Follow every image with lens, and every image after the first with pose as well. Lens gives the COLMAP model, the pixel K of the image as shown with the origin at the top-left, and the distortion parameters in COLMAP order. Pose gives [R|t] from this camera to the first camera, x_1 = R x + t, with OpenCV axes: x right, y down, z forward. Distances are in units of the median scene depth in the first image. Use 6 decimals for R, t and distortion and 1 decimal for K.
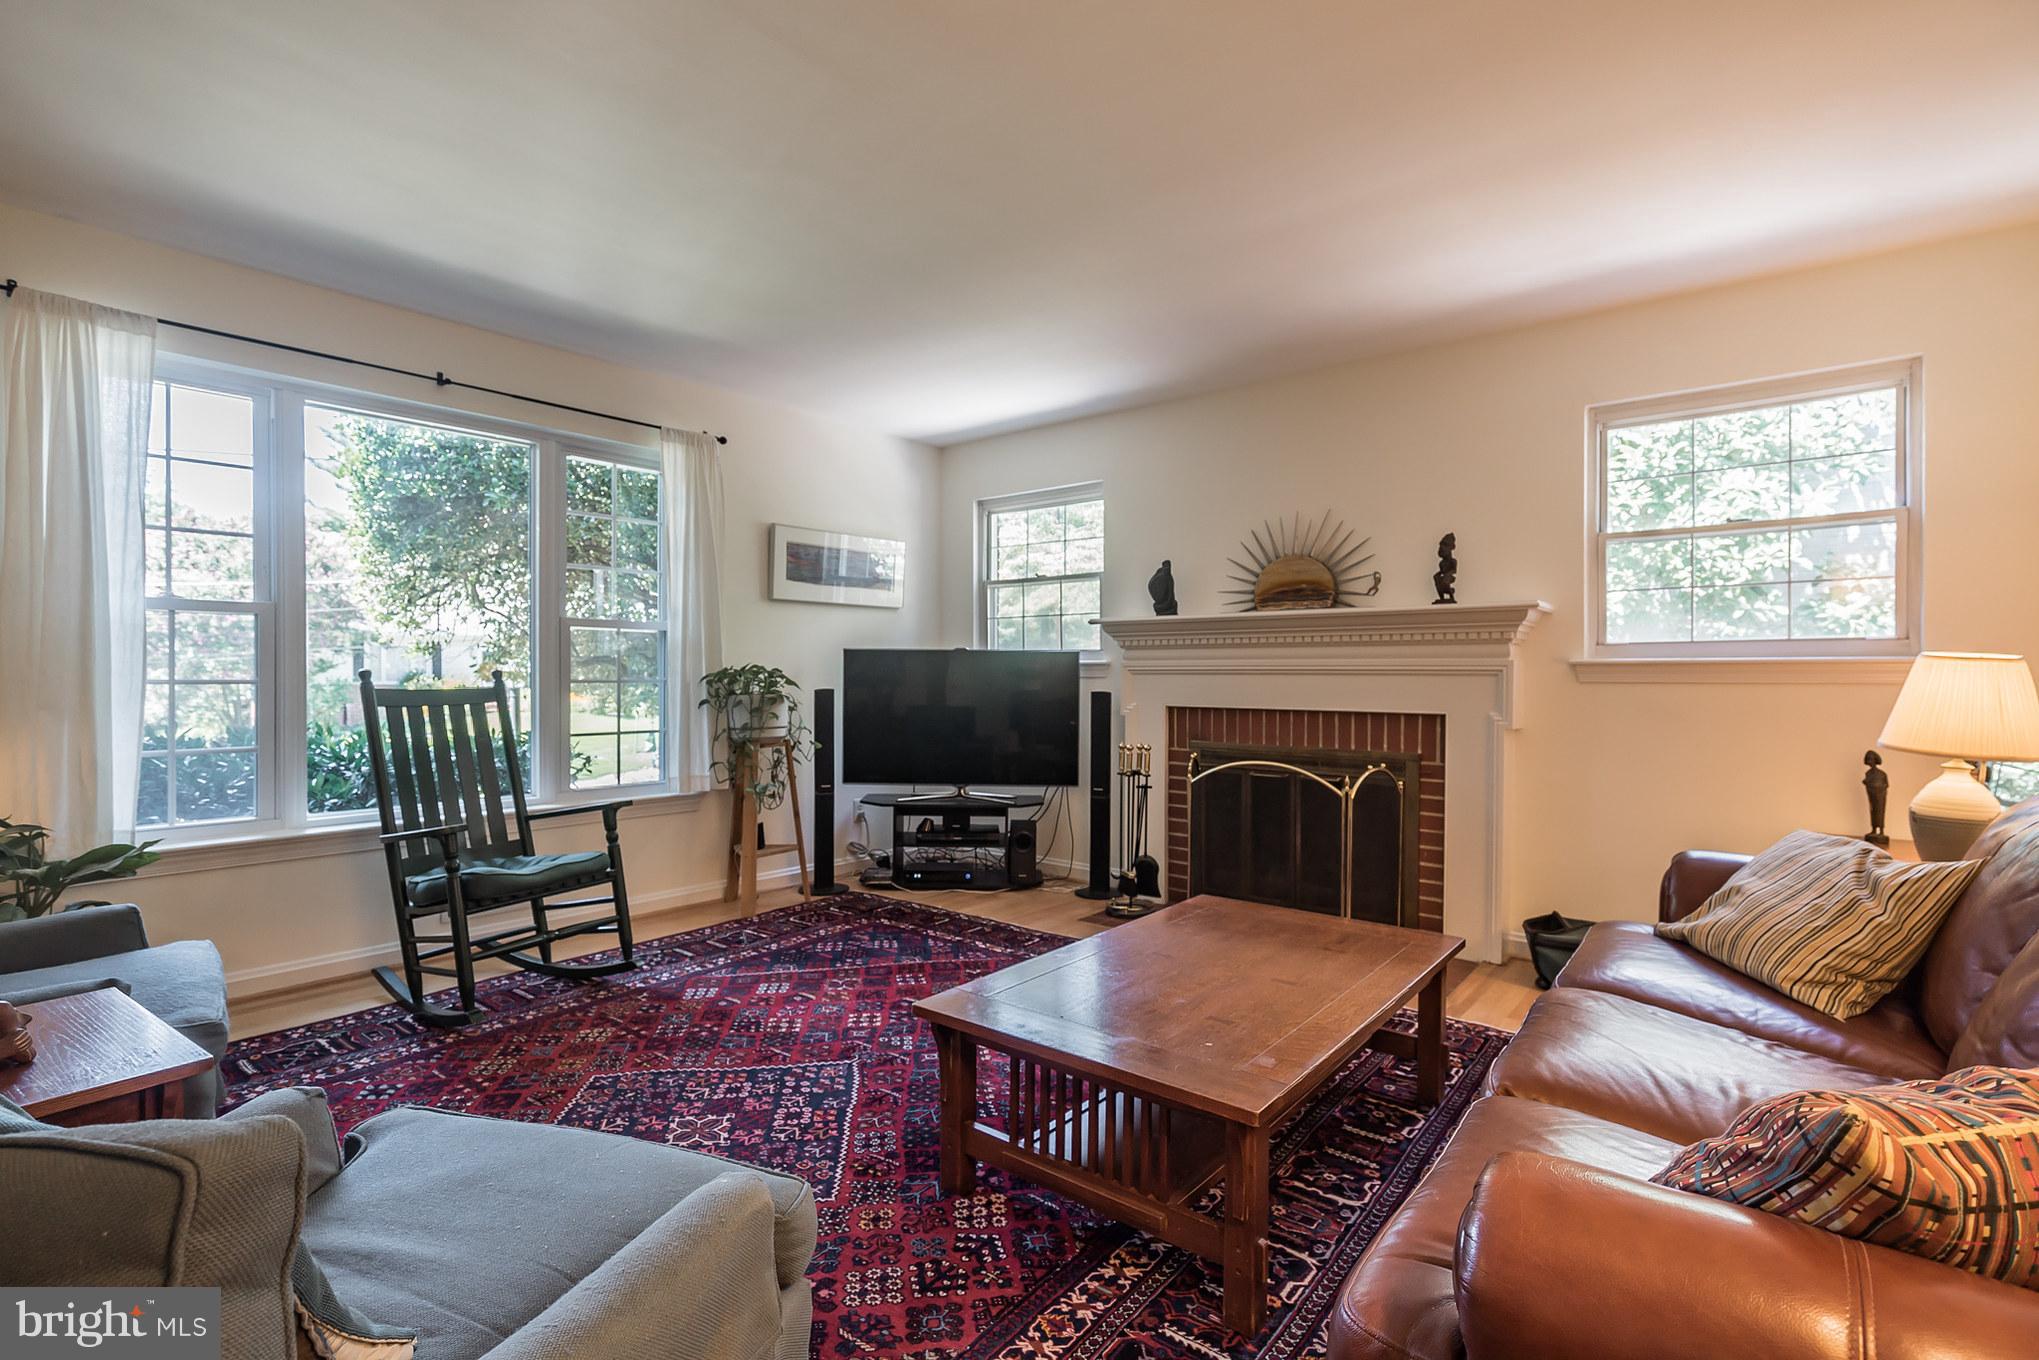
lens RADIAL K [[950.2, 0, 1033.2], [0, 950.2, 680.4], [0, 0, 1]] dist [-0.004064, 0.001677]
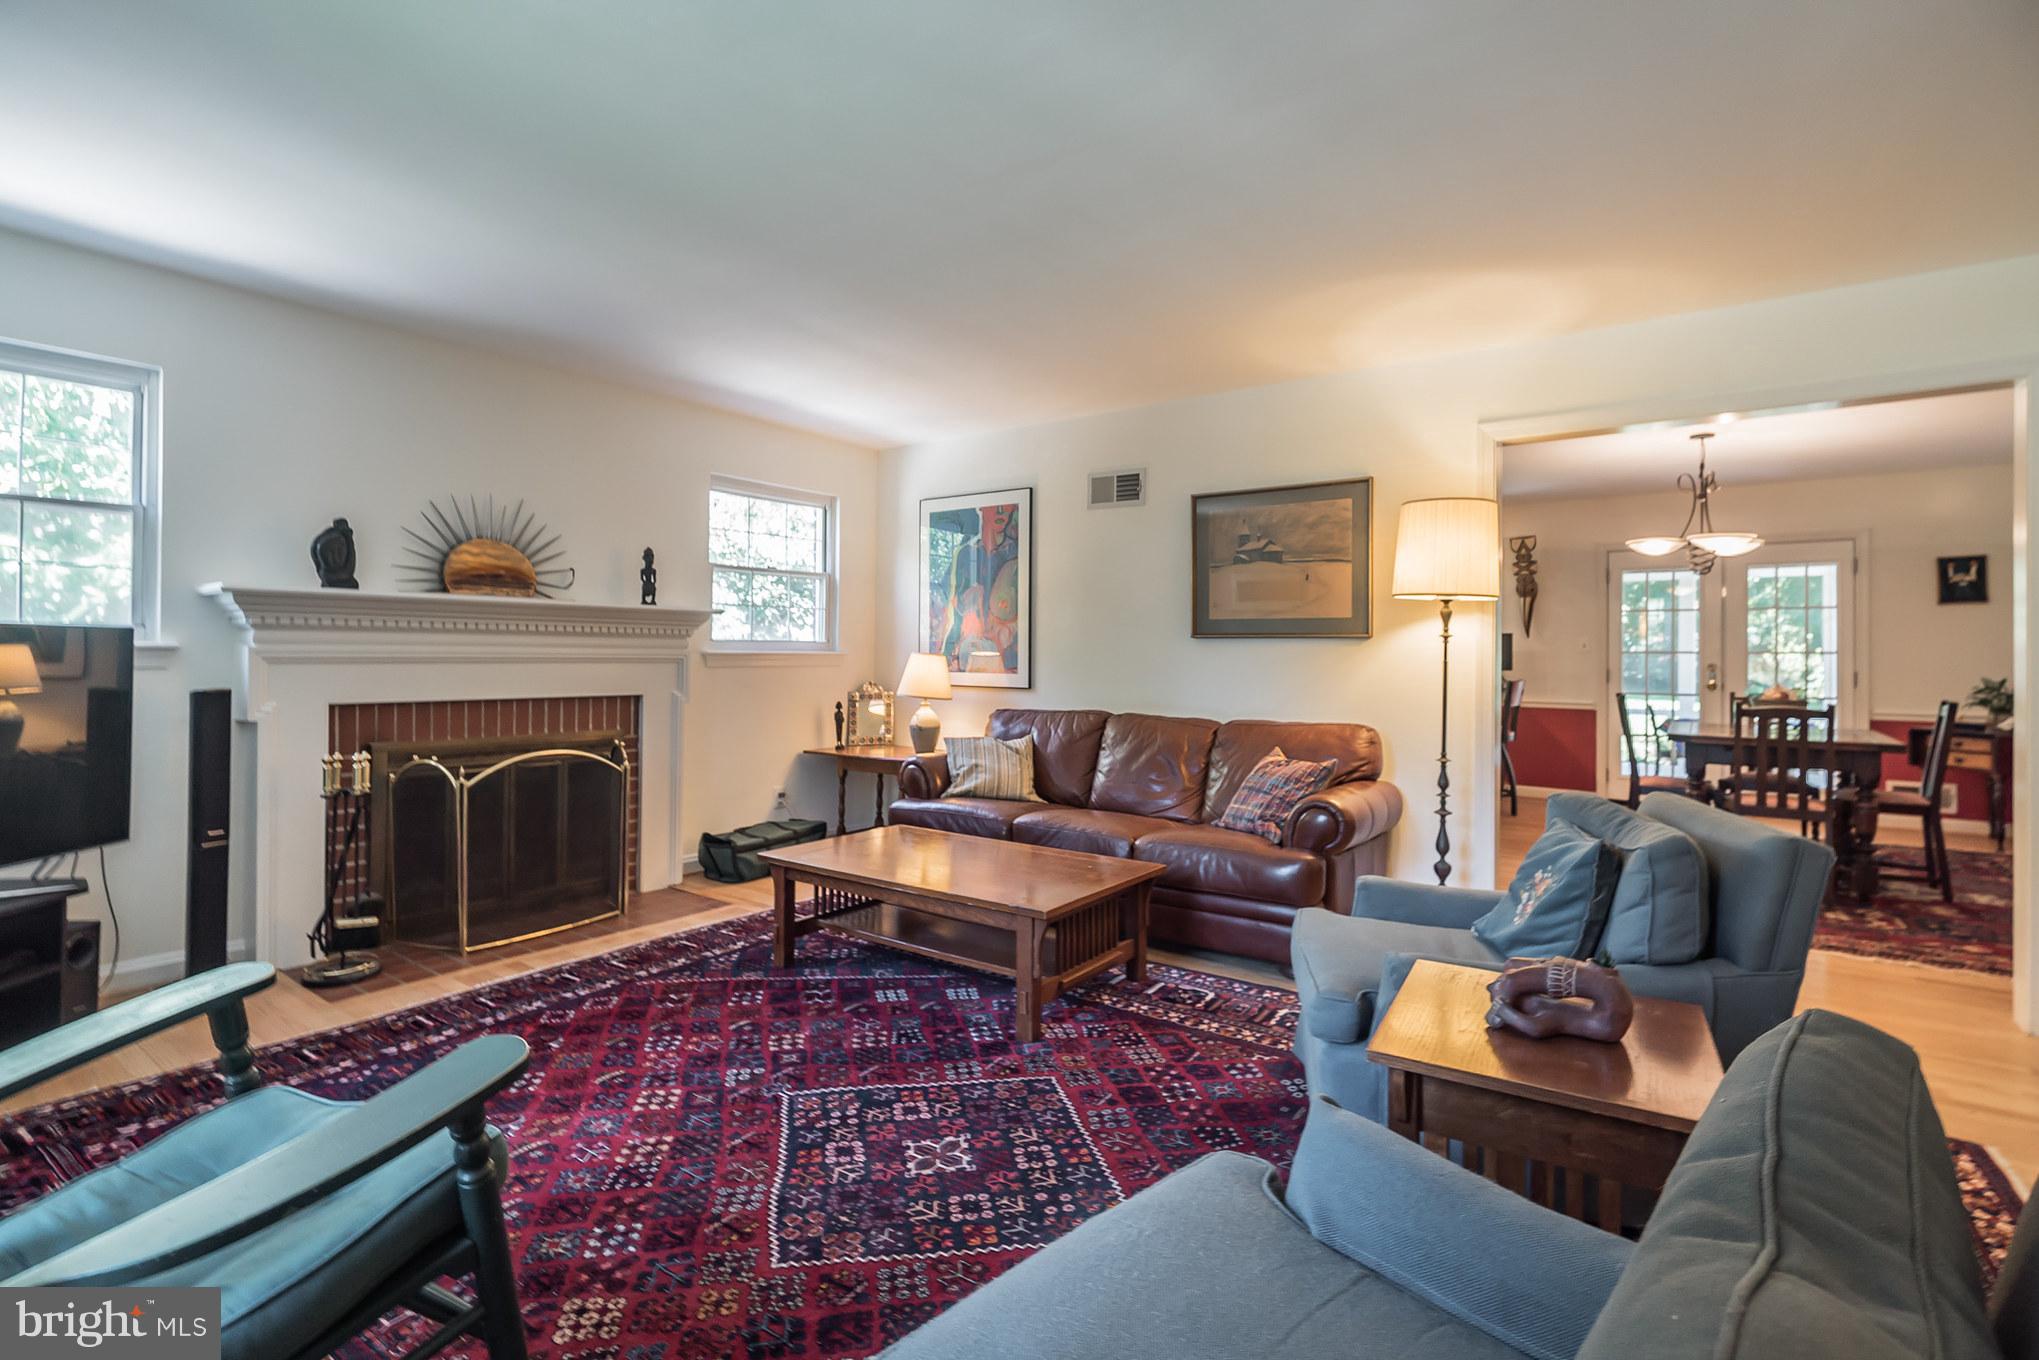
lens RADIAL K [[950.2, 0, 974.5], [0, 950.2, 660.7], [0, 0, 1]] dist [-0.004064, 0.001677]
pose [[-0.028904, -0.009364, 0.999538, -0.820398], [-0.001181, 0.999956, 0.009333, -0.020655], [-0.999582, -0.000911, -0.028913, 0.623970]]
